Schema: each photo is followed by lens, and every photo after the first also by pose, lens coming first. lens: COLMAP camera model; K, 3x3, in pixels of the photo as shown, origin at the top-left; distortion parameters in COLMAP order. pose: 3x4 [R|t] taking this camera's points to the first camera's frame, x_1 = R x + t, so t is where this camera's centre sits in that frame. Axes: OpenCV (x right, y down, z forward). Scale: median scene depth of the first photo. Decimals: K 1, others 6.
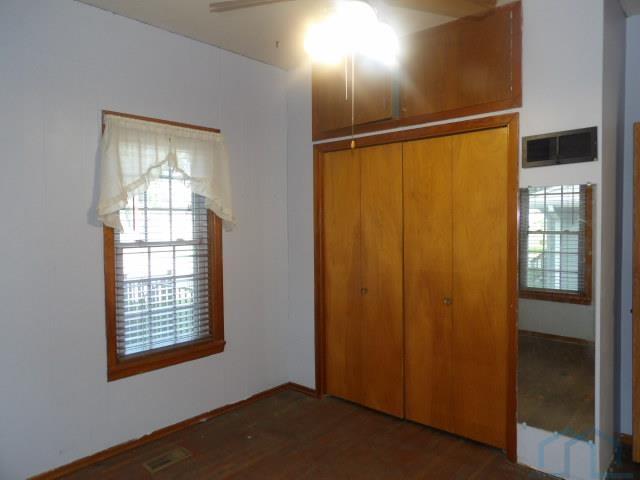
lens RADIAL K [[463.0, 0, 320.0], [0, 463.0, 240.0], [0, 0, 1]] dist [-0.024438, 0.029588]
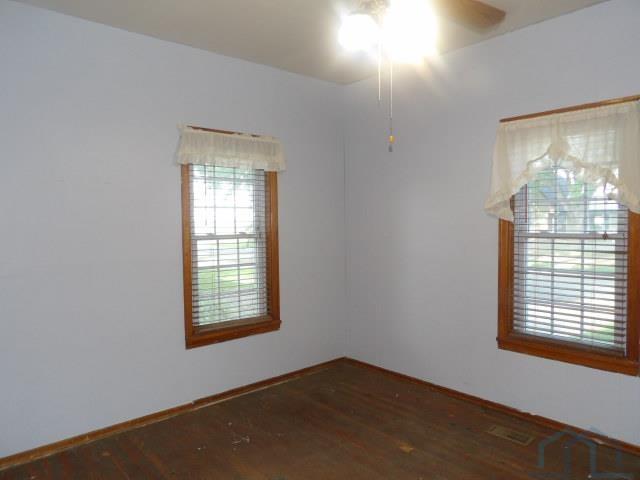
lens RADIAL K [[463.0, 0, 320.0], [0, 463.0, 240.0], [0, 0, 1]] dist [-0.024438, 0.029588]
pose [[-0.136900, 0.050453, -0.989299, 0.733507], [-0.015123, 0.998479, 0.053014, -0.027983], [0.990469, 0.022219, -0.135928, 0.661382]]
